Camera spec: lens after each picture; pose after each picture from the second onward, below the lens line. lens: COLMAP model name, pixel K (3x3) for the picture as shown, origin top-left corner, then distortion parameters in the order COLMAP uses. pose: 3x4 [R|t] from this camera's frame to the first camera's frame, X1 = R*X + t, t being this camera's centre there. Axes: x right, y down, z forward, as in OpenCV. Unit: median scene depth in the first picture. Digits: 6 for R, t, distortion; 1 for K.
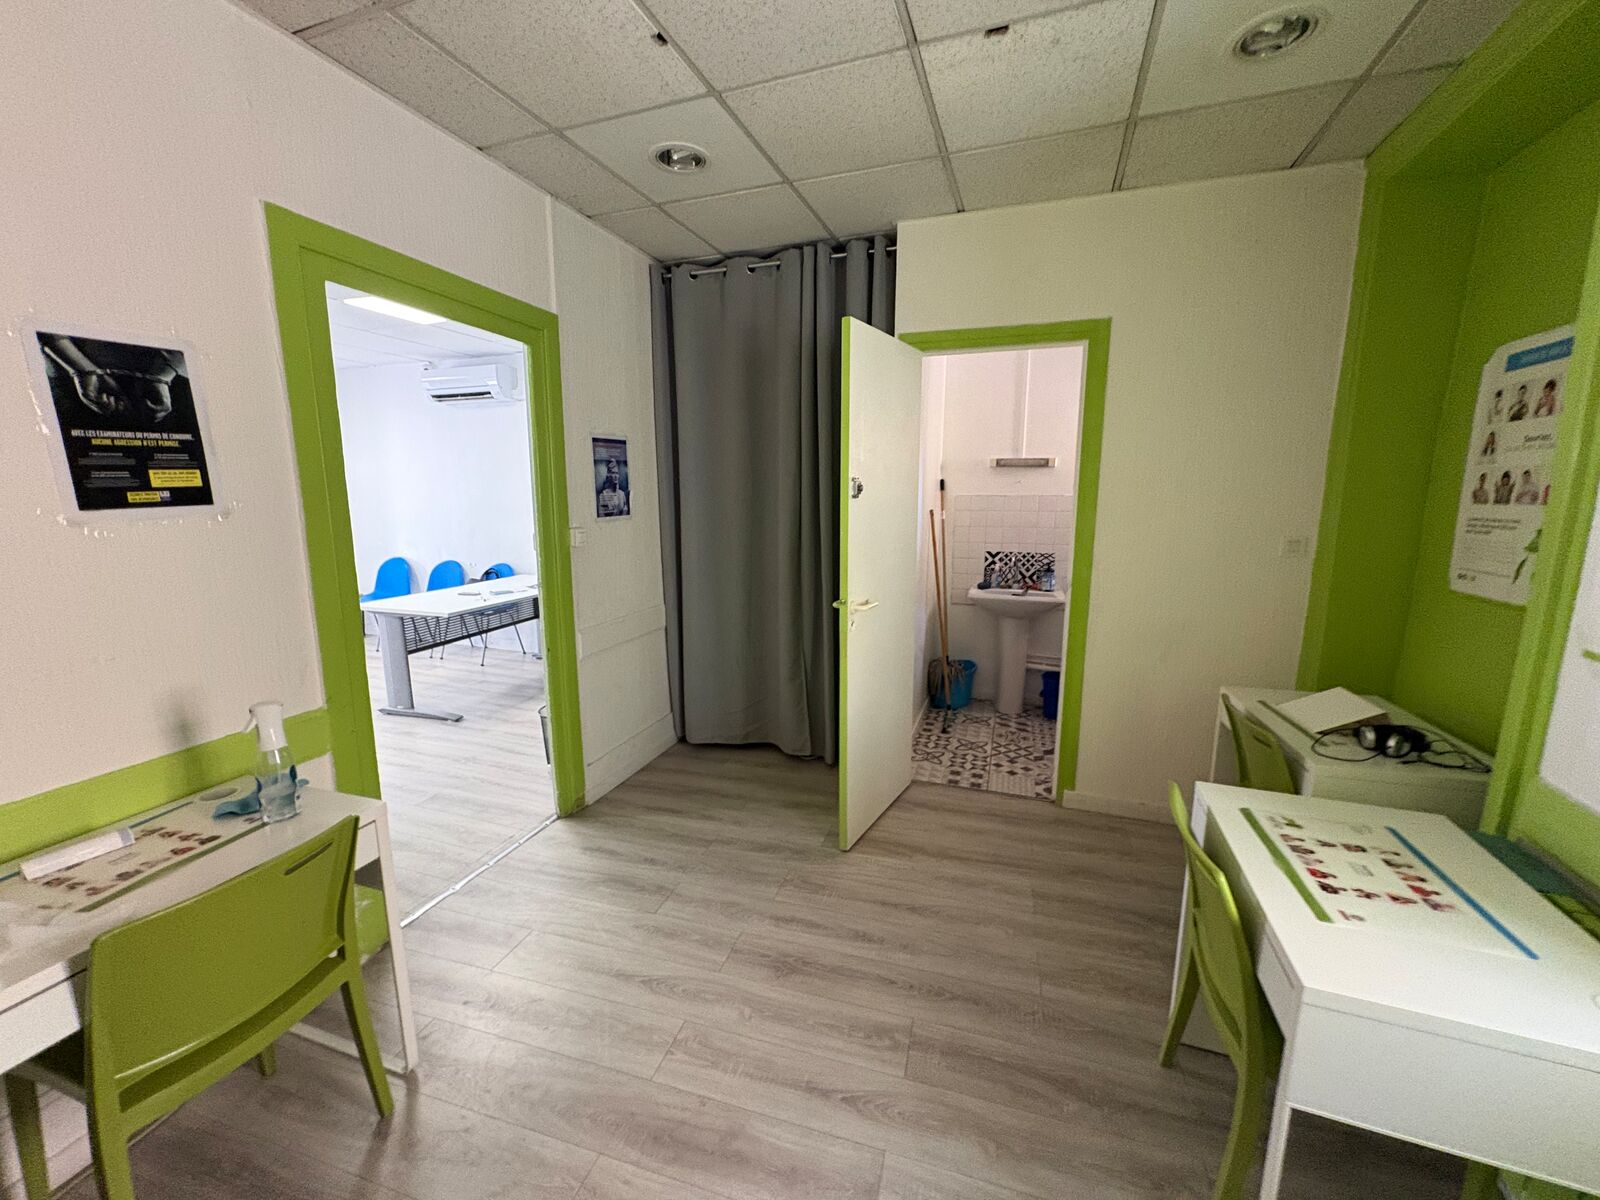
lens RADIAL K [[640.5, 0, 800.0], [0, 640.5, 600.0], [0, 0, 1]] dist [-0.000253, 0.000004]
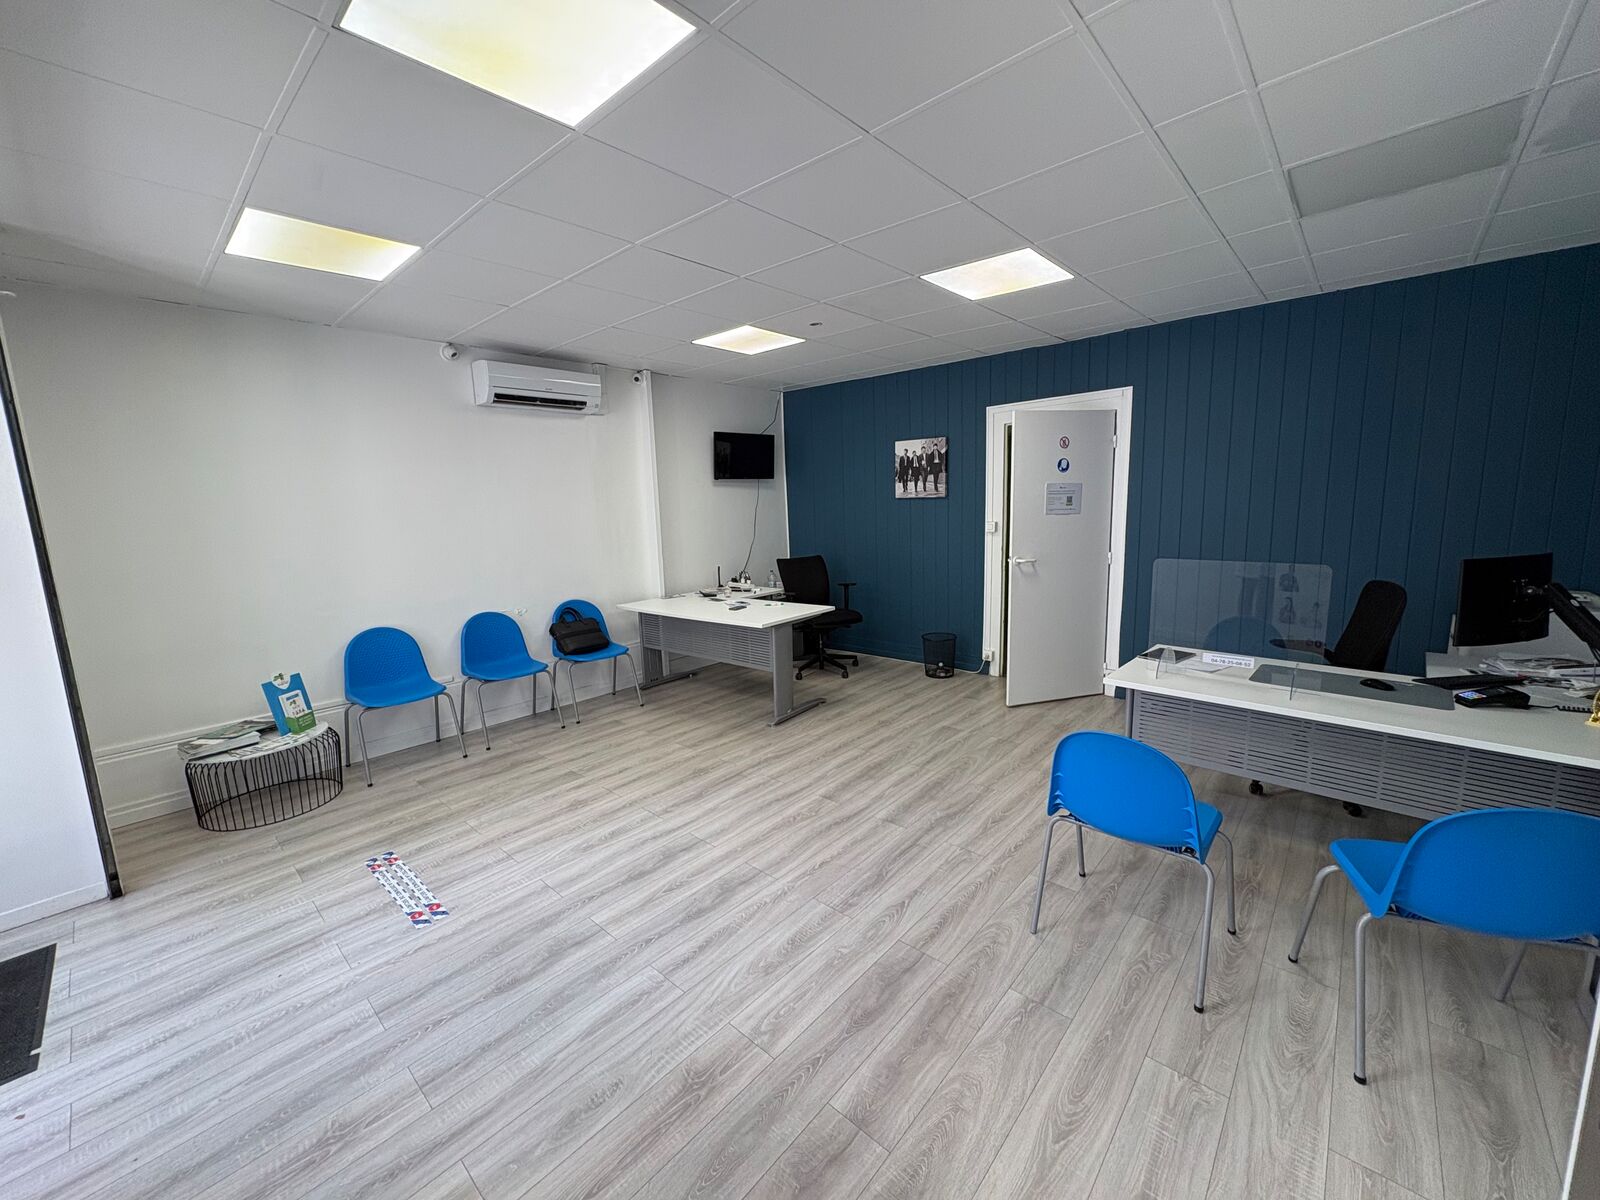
lens RADIAL K [[631.8, 0, 801.3], [0, 631.8, 597.8], [0, 0, 1]] dist [-0.000707, 0.000017]
pose [[0.370224, -0.155227, 0.915881, -4.107196], [0.189650, 0.977804, 0.089061, -0.283806], [-0.909377, 0.140724, 0.391446, 1.441427]]
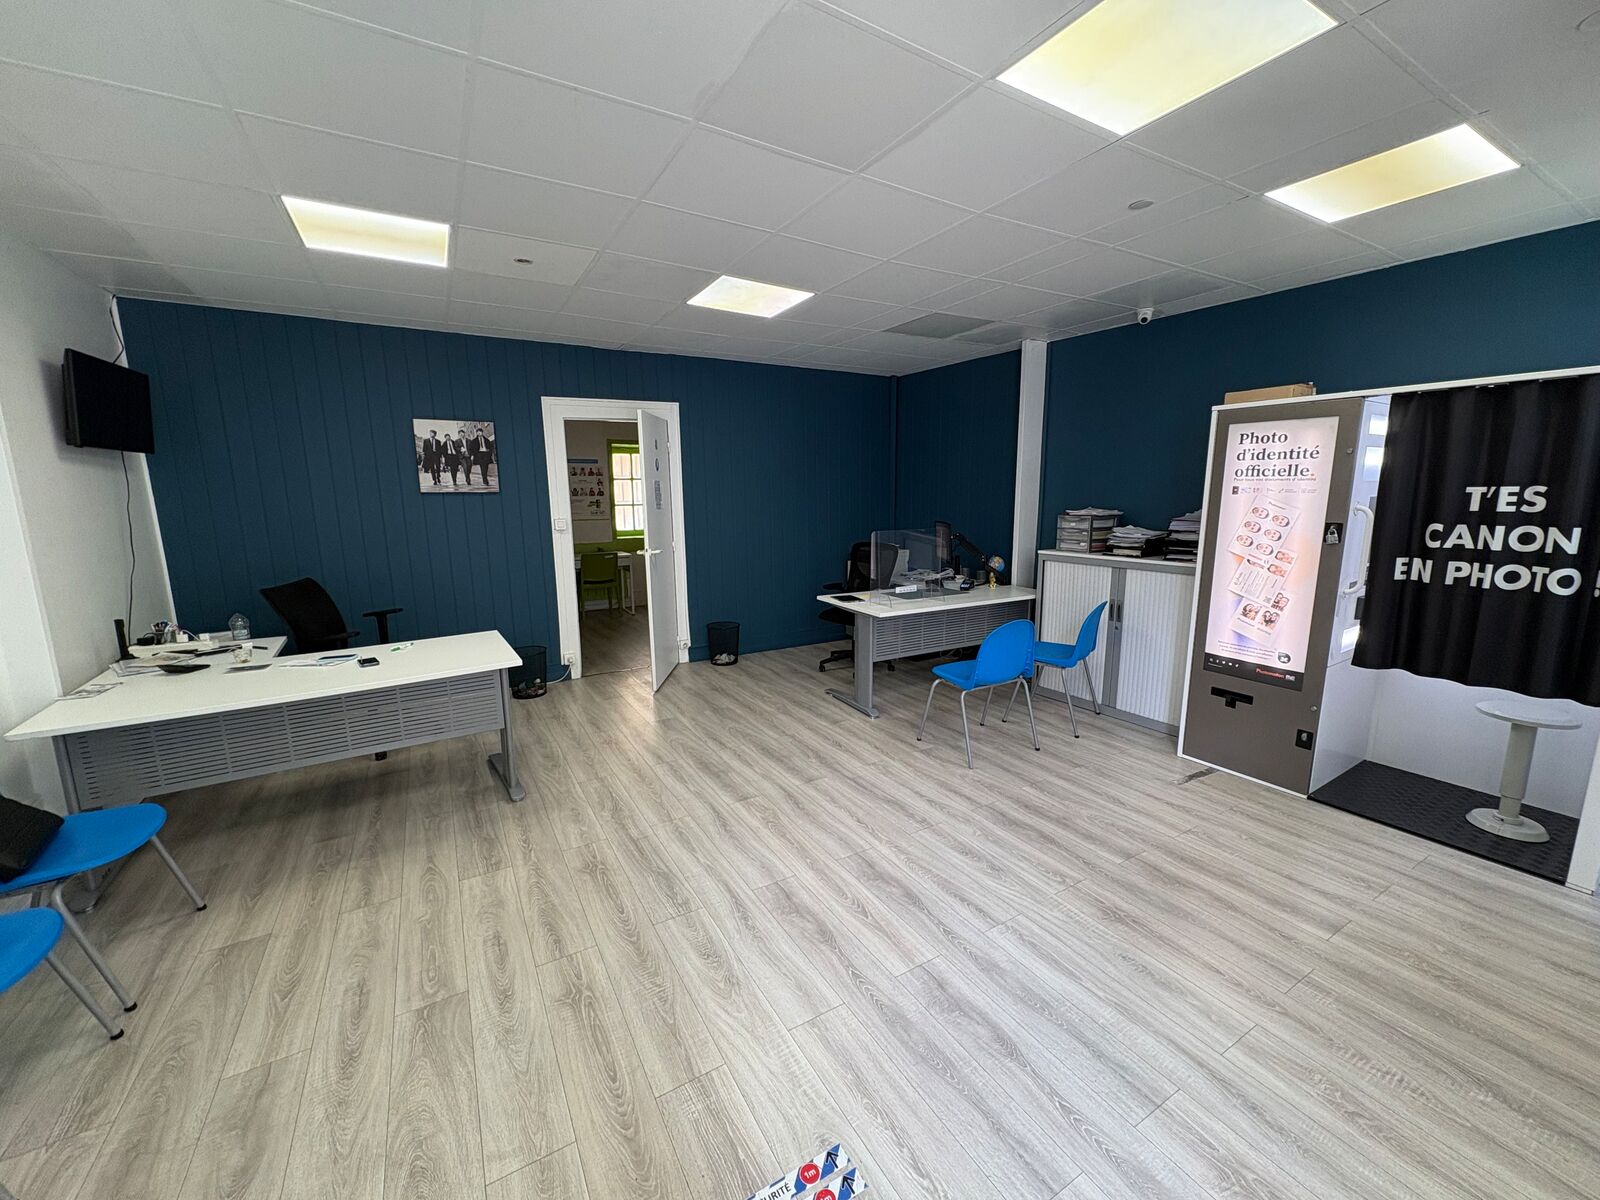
lens RADIAL K [[631.8, 0, 801.3], [0, 631.8, 597.8], [0, 0, 1]] dist [-0.000707, 0.000017]
pose [[-0.770811, -0.101463, 0.628932, -3.607543], [0.118282, 0.947277, 0.297786, -0.607105], [-0.625987, 0.303928, -0.718170, 3.366577]]
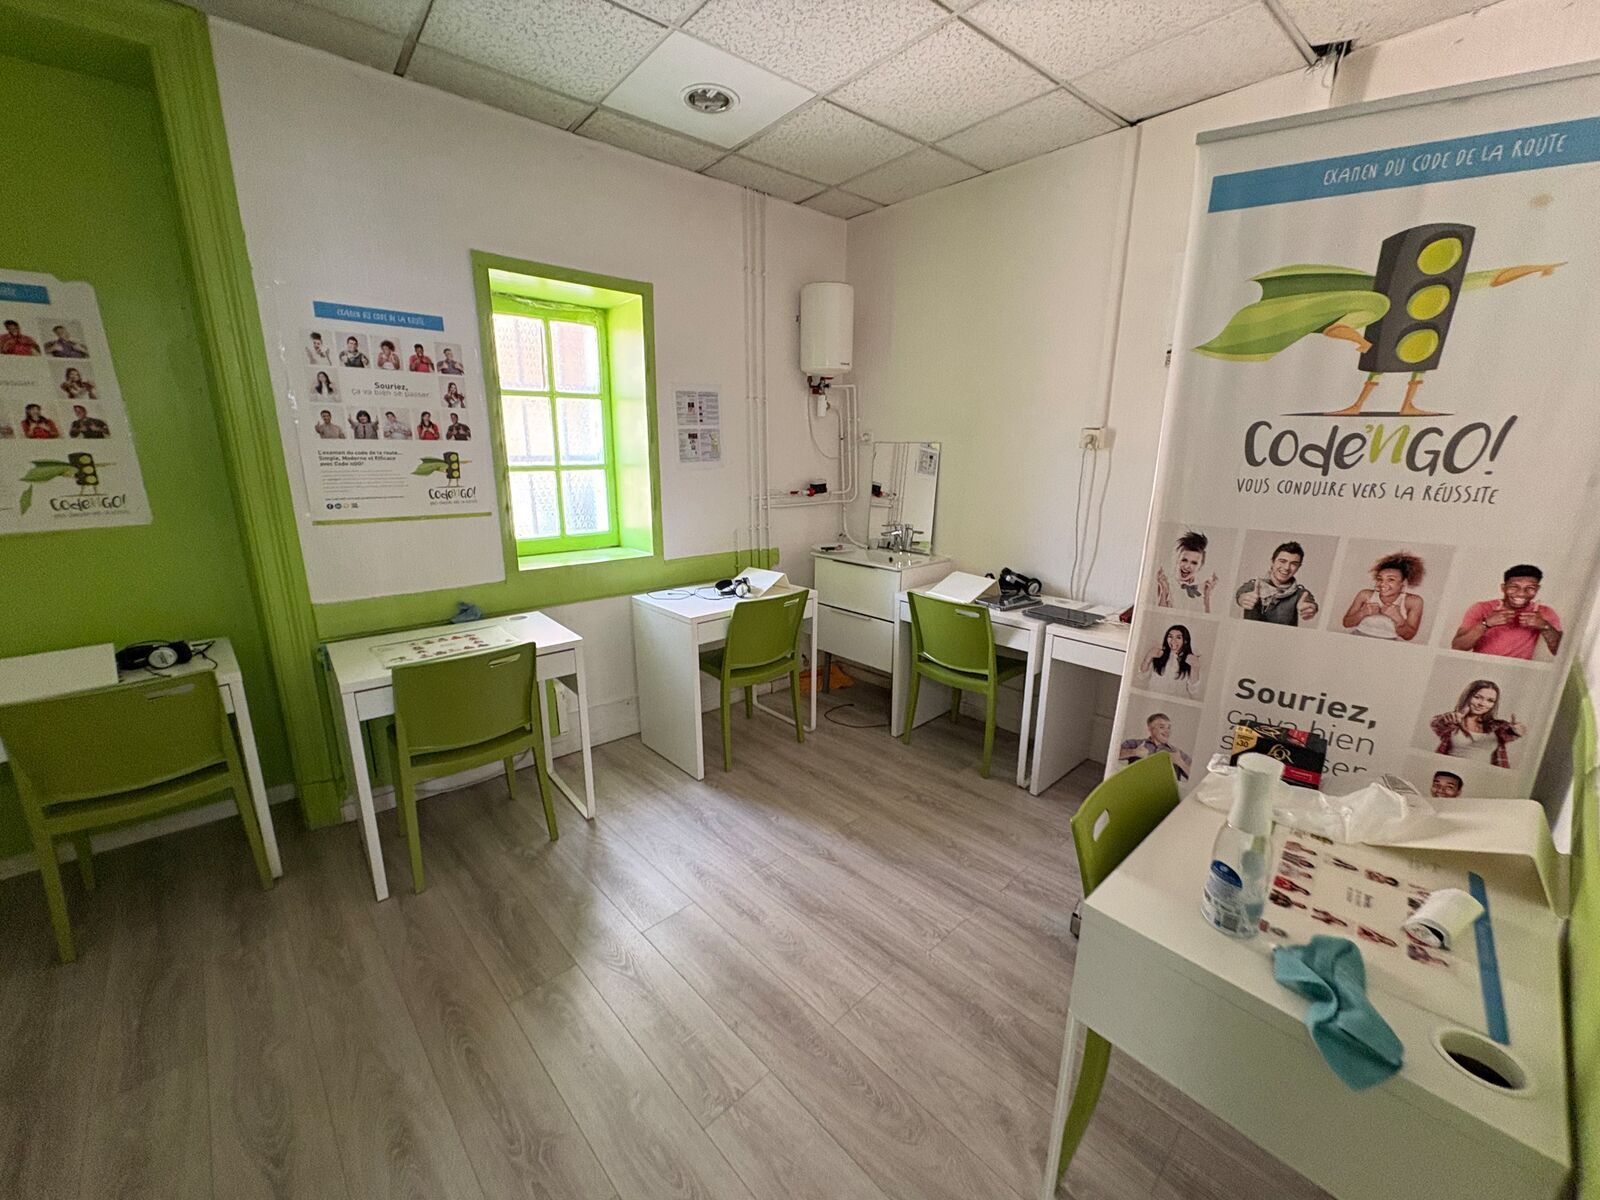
lens RADIAL K [[631.8, 0, 801.3], [0, 631.8, 597.8], [0, 0, 1]] dist [-0.000707, 0.000017]
pose [[-0.873252, -0.119860, 0.472297, -0.637426], [0.080458, 0.920501, 0.382368, -0.234356], [-0.480580, 0.371903, -0.794185, 1.477428]]
